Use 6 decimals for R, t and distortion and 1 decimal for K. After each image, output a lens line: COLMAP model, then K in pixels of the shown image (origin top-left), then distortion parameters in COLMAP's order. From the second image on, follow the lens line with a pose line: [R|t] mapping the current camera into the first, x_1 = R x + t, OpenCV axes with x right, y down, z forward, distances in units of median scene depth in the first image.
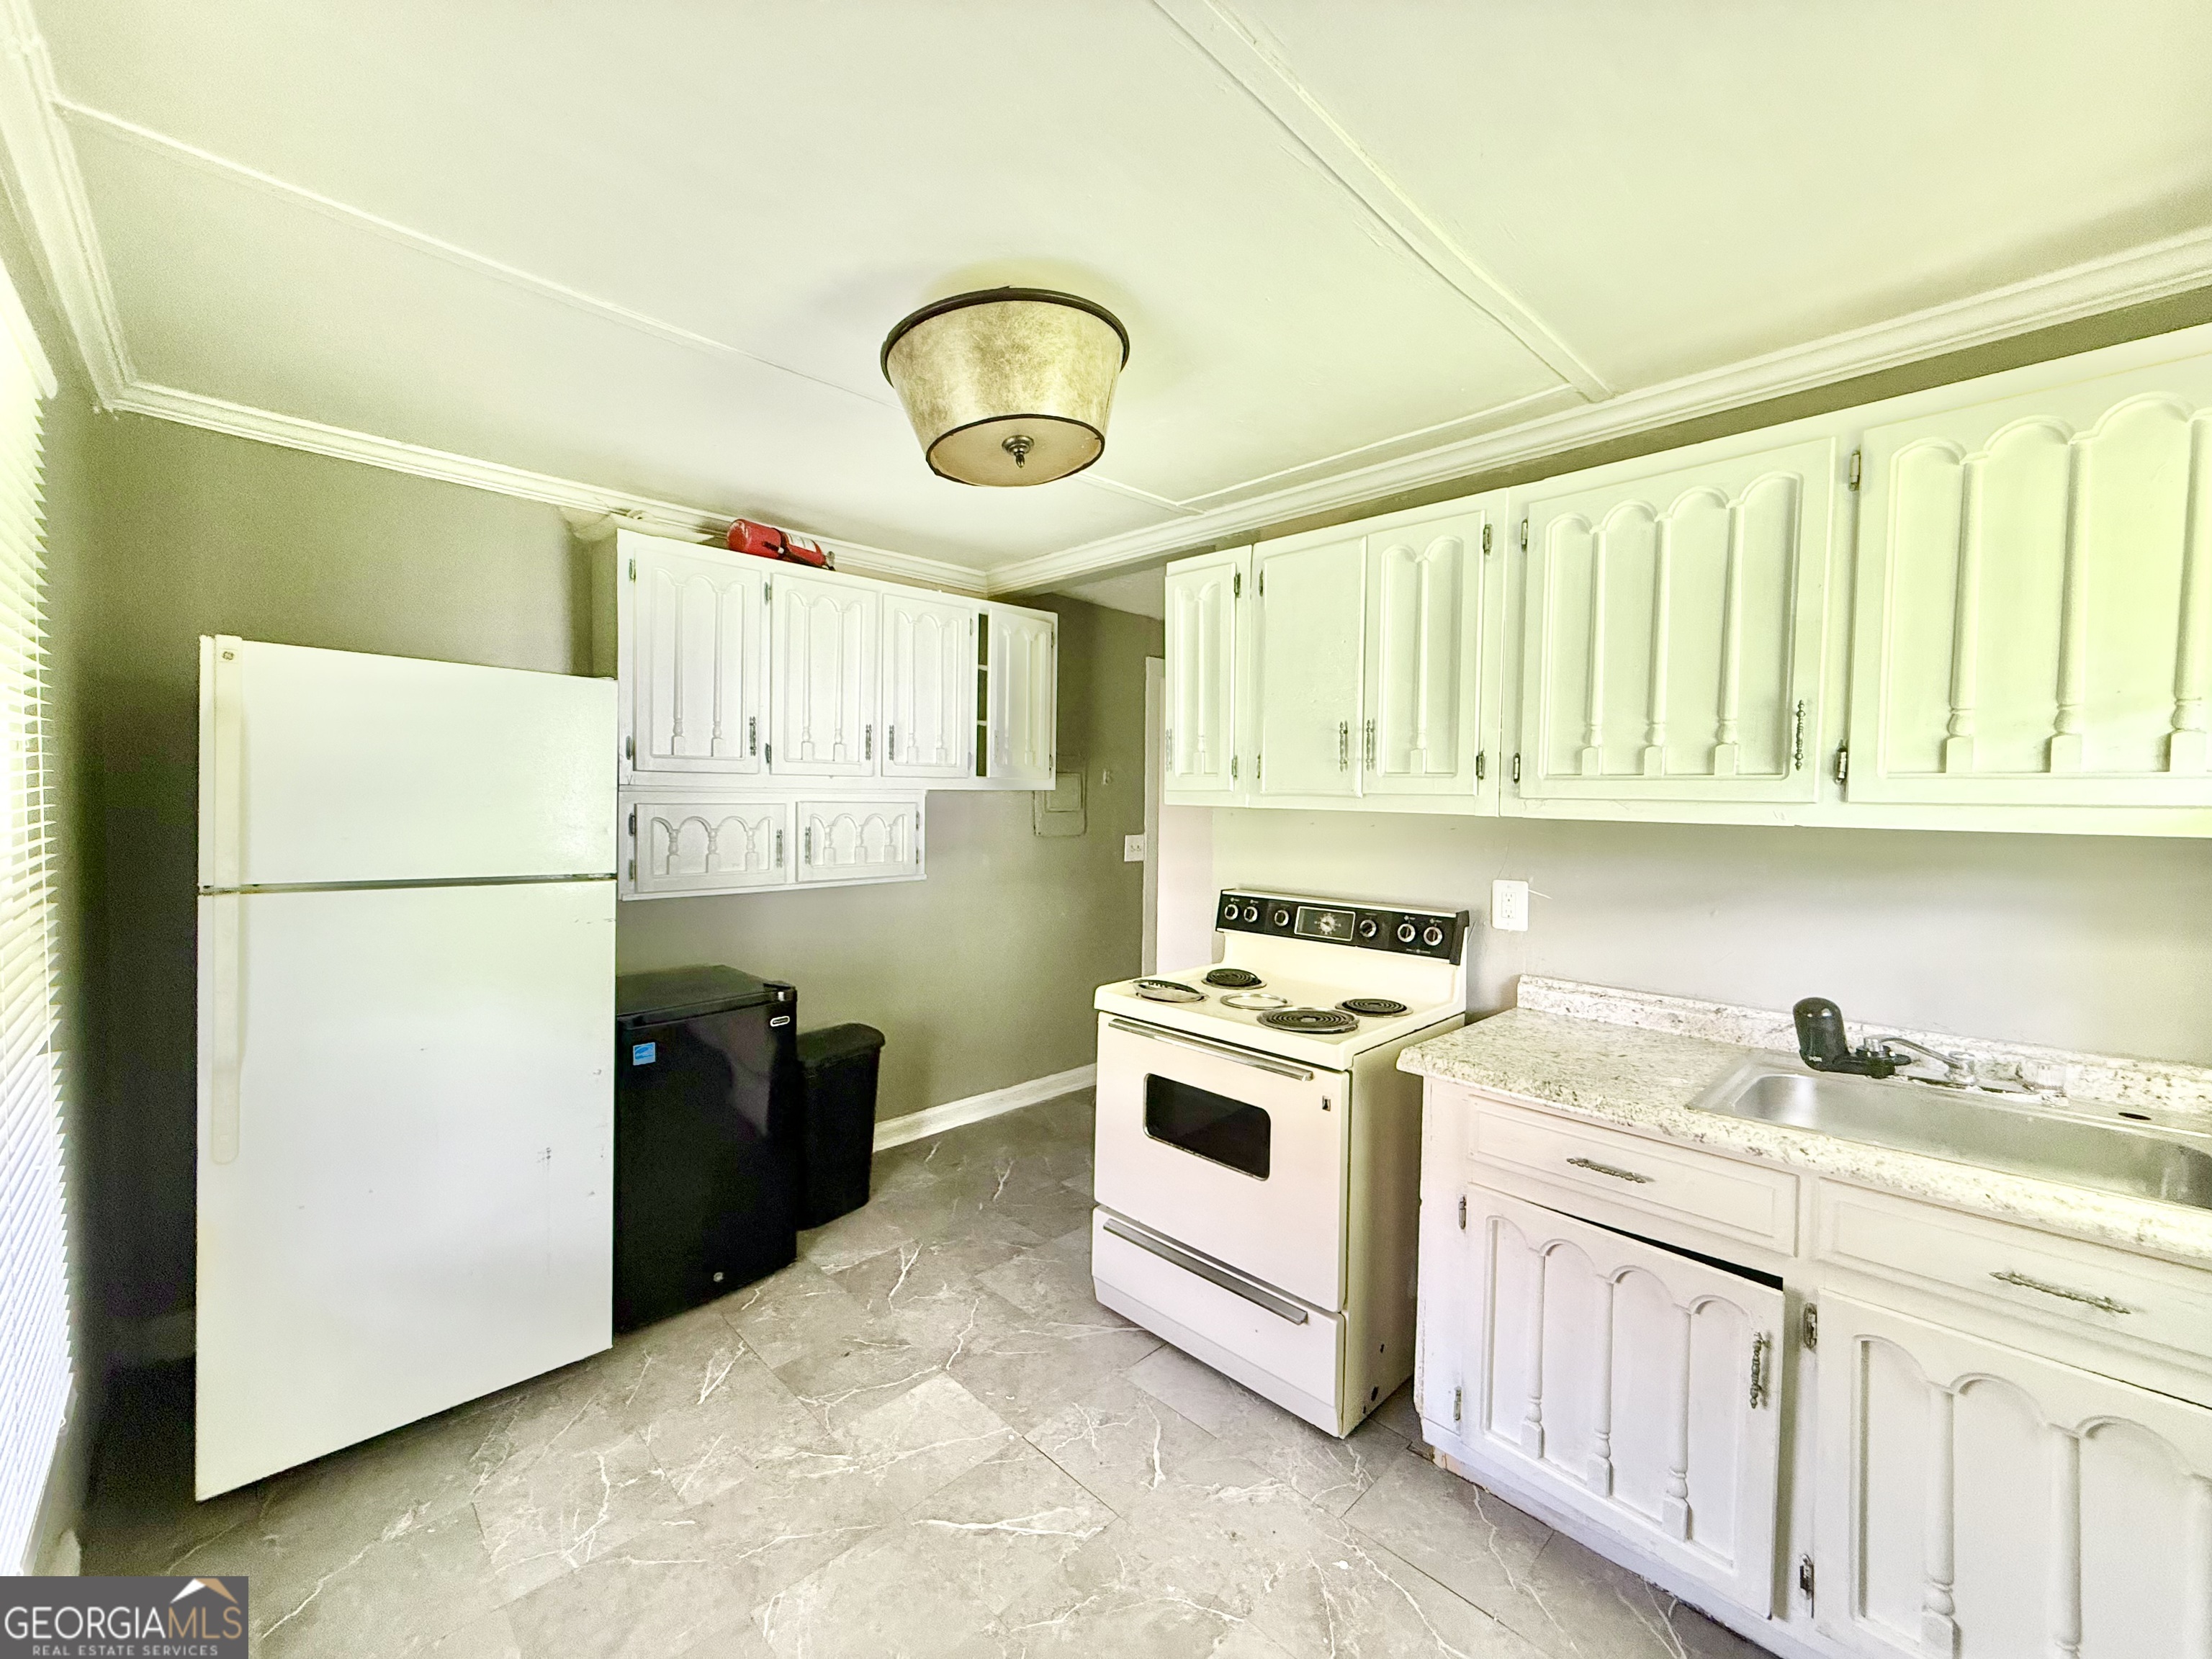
lens RADIAL K [[883.0, 0, 1106.0], [0, 883.0, 829.5], [0, 0, 1]] dist [-0.001562, -0.000067]
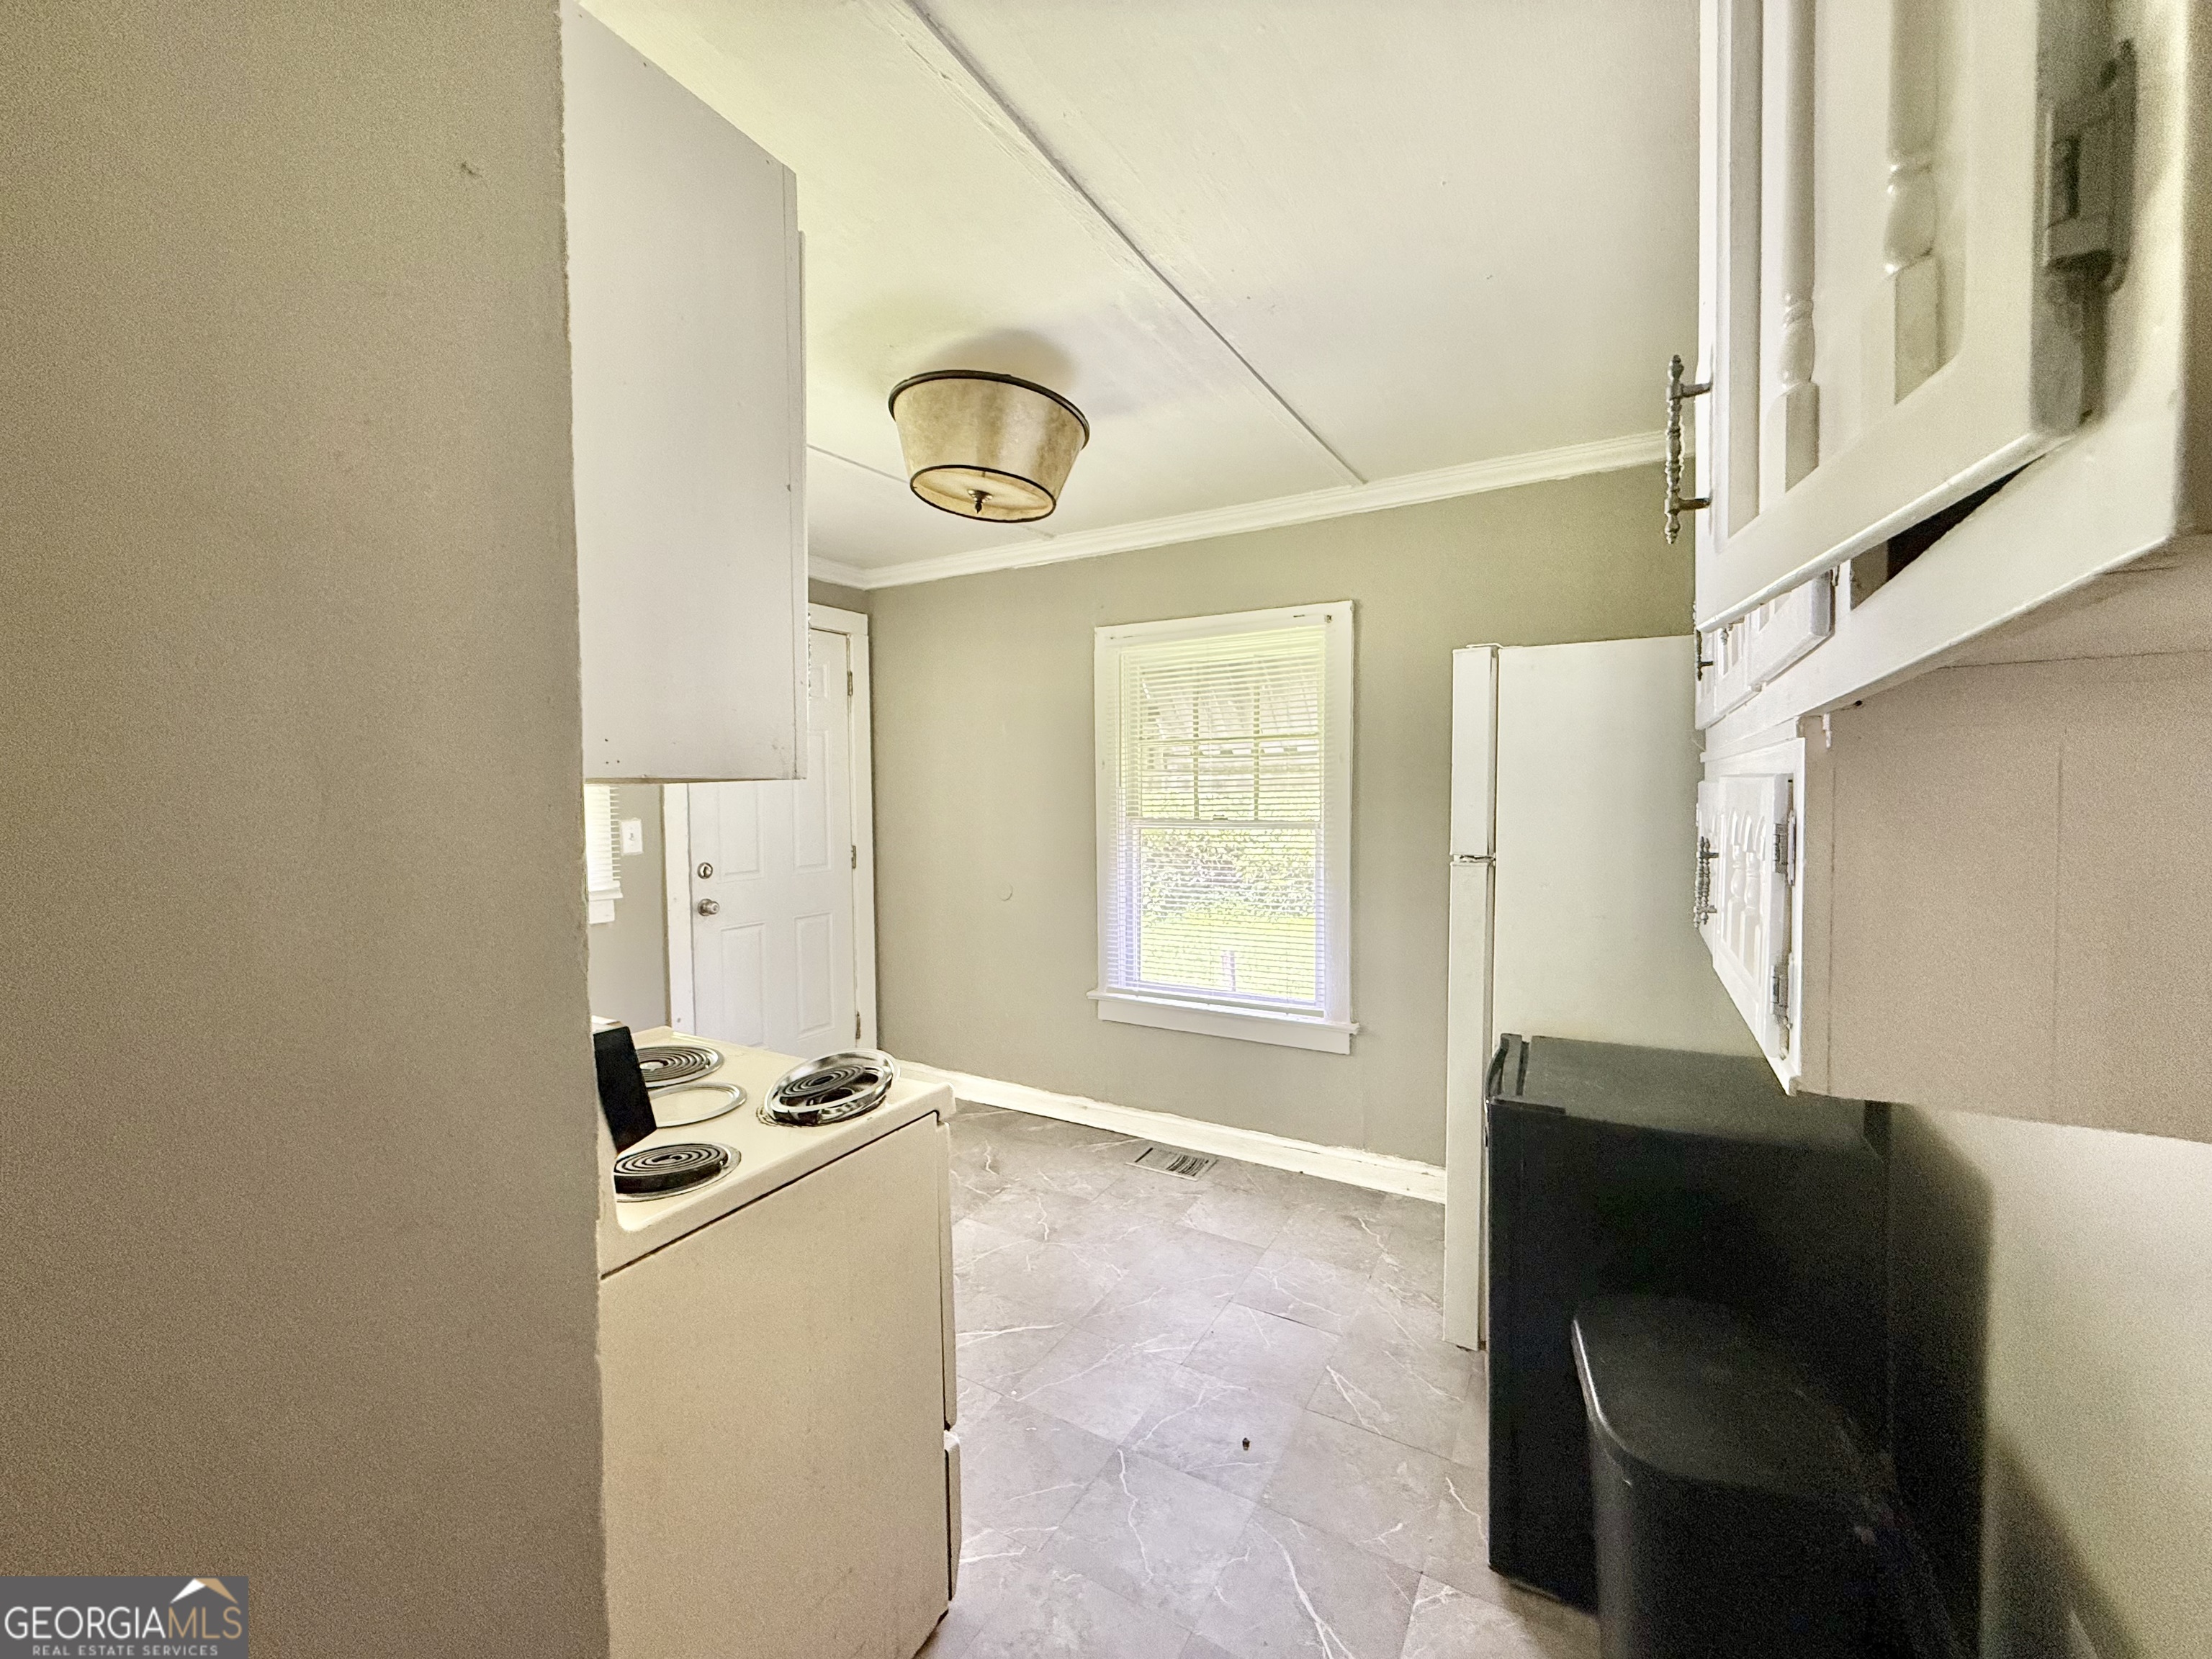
lens RADIAL K [[883.0, 0, 1106.0], [0, 883.0, 829.5], [0, 0, 1]] dist [-0.001562, -0.000067]
pose [[-0.963760, 0.011771, -0.266510, 0.056542], [-0.008761, 0.997090, 0.075722, -0.052586], [0.266626, 0.075313, -0.960853, 1.928236]]
